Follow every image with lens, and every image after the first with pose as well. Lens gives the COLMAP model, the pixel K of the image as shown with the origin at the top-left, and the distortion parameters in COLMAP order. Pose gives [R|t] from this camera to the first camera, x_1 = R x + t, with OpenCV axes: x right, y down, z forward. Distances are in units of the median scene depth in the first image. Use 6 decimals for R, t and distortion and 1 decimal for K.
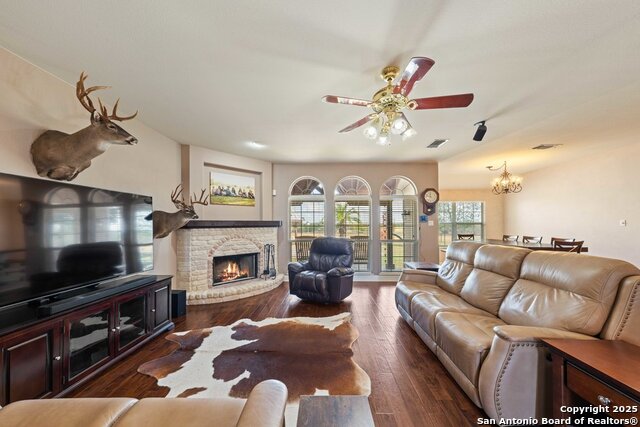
lens RADIAL K [[222.7, 0, 320.8], [0, 222.7, 222.0], [0, 0, 1]] dist [-0.000743, -0.000120]
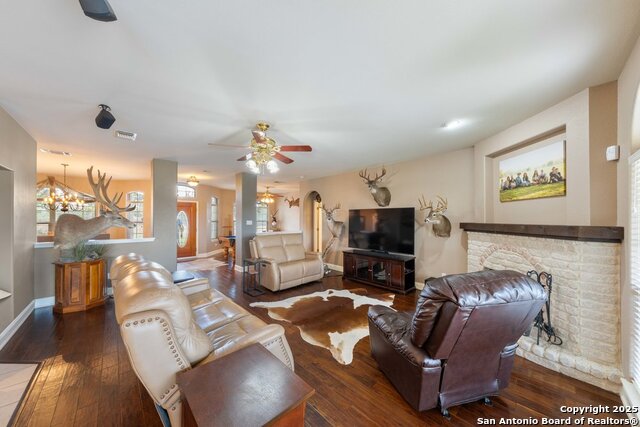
lens RADIAL K [[218.4, 0, 318.6], [0, 218.4, 216.1], [0, 0, 1]] dist [-0.000386, -0.000036]
pose [[-0.715227, -0.002075, -0.698889, 0.545500], [0.009341, 0.999878, -0.012528, -0.030078], [0.698830, -0.015488, -0.715120, 1.174637]]
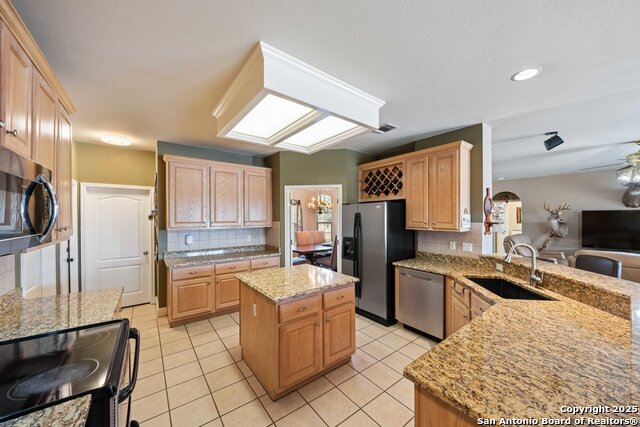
lens RADIAL K [[230.8, 0, 320.0], [0, 230.8, 213.5], [0, 0, 1]] dist [0.000088, 0.000009]
pose [[-0.781239, -0.001549, -0.624230, 1.699440], [0.012959, 0.999741, -0.018699, -0.061322], [0.624098, -0.022698, -0.781016, 0.424771]]
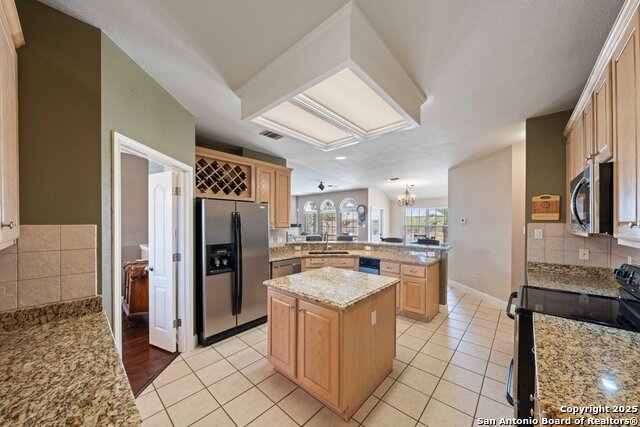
lens RADIAL K [[223.7, 0, 323.7], [0, 223.7, 221.2], [0, 0, 1]] dist [-0.001059, -0.000162]
pose [[0.763310, 0.001683, -0.646030, 1.702943], [0.003961, 0.999966, 0.007284, -0.053952], [0.646020, -0.008119, 0.763277, -0.566060]]
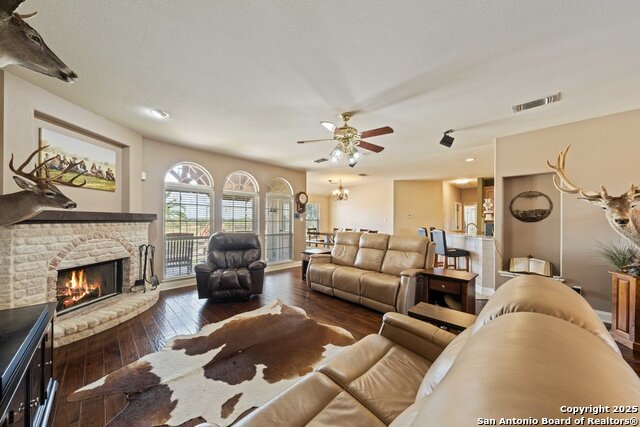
lens RADIAL K [[223.7, 0, 323.7], [0, 223.7, 221.2], [0, 0, 1]] dist [-0.001059, -0.000162]
pose [[0.688244, 0.006617, 0.725449, -0.431967], [-0.019680, 0.999761, 0.009552, 0.001755], [-0.725212, -0.020851, 0.688209, 0.048683]]
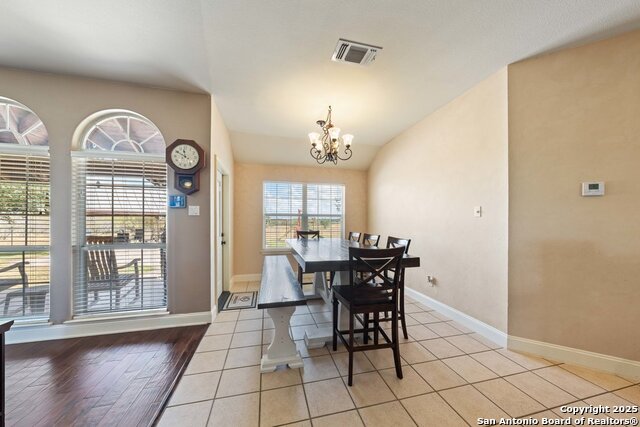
lens RADIAL K [[223.7, 0, 323.7], [0, 223.7, 221.2], [0, 0, 1]] dist [-0.001059, -0.000162]
pose [[0.963575, 0.003063, 0.267421, 0.824704], [-0.008199, 0.999803, 0.018090, 0.023340], [-0.267313, -0.019624, 0.963410, 0.548857]]
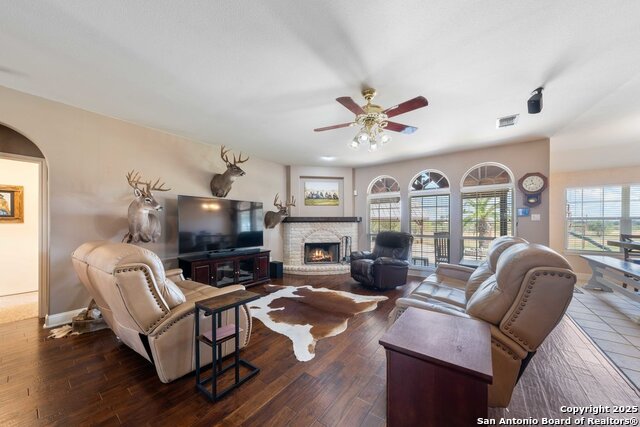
lens RADIAL K [[223.7, 0, 323.7], [0, 223.7, 221.2], [0, 0, 1]] dist [-0.001059, -0.000162]
pose [[0.822310, -0.003250, -0.569030, 0.420268], [0.004262, 0.999991, 0.000448, 0.020109], [0.569023, -0.002794, 0.822317, -0.087379]]
